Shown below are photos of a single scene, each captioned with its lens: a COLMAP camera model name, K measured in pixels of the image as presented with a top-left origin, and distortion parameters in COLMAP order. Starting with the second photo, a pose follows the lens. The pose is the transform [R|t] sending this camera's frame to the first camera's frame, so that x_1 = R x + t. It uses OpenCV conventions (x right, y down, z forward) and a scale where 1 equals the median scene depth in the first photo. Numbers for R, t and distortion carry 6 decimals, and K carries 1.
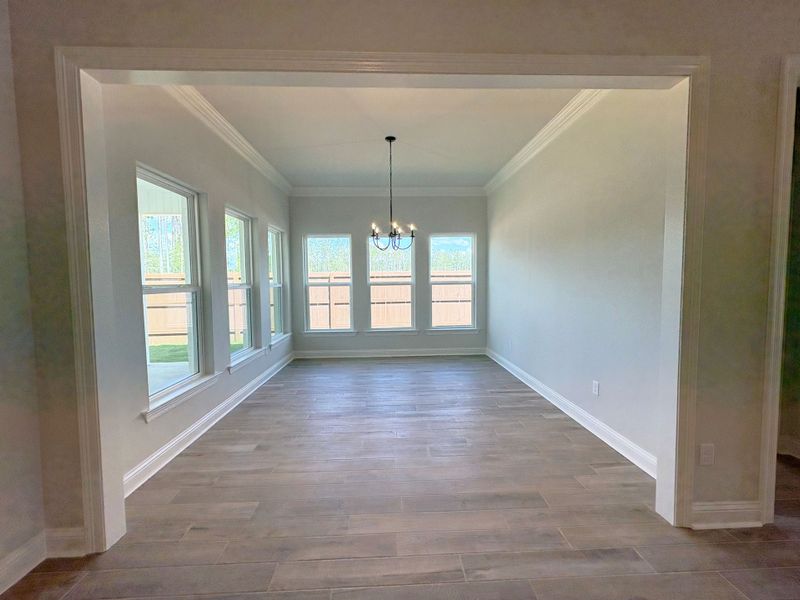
lens RADIAL K [[320.0, 0, 400.7], [0, 320.0, 299.9], [0, 0, 1]] dist [-0.000756, -0.000369]
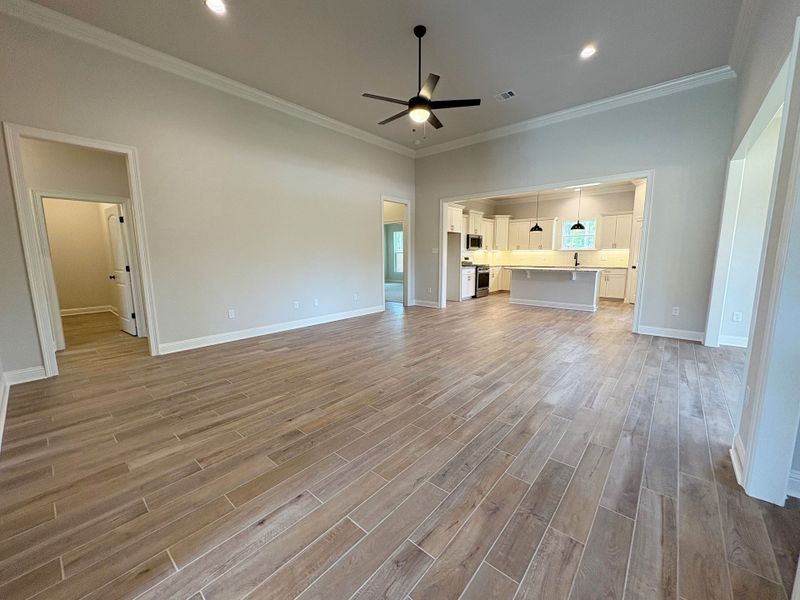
lens RADIAL K [[320.0, 0, 400.7], [0, 320.0, 299.9], [0, 0, 1]] dist [-0.000756, -0.000369]
pose [[-0.683269, 0.118110, -0.720551, 1.757228], [-0.026239, 0.982221, 0.185883, -0.013153], [0.729695, 0.145915, -0.668022, 0.571018]]
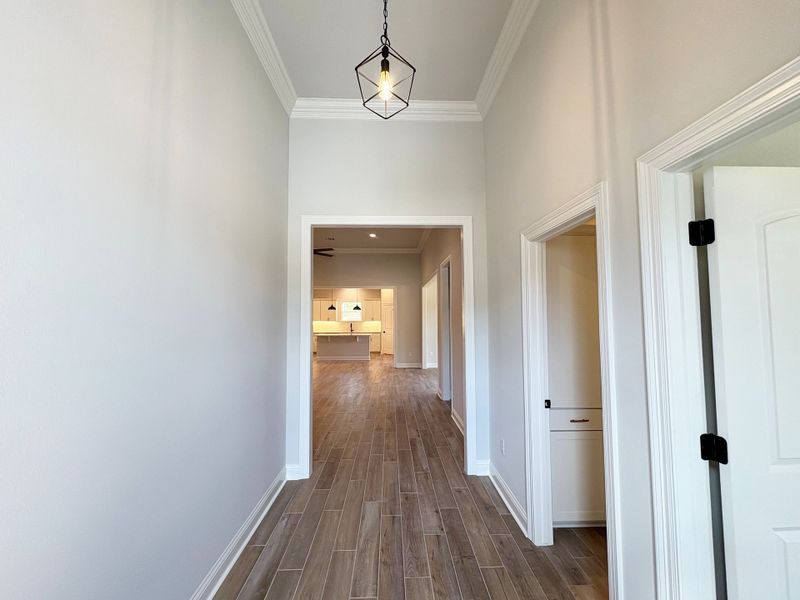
lens RADIAL K [[320.0, 0, 400.7], [0, 320.0, 299.9], [0, 0, 1]] dist [-0.000756, -0.000369]
pose [[-0.005888, -0.043442, -0.999039, 3.185179], [-0.050855, 0.997776, -0.043087, -0.120876], [0.998689, 0.050553, -0.008084, 0.386967]]
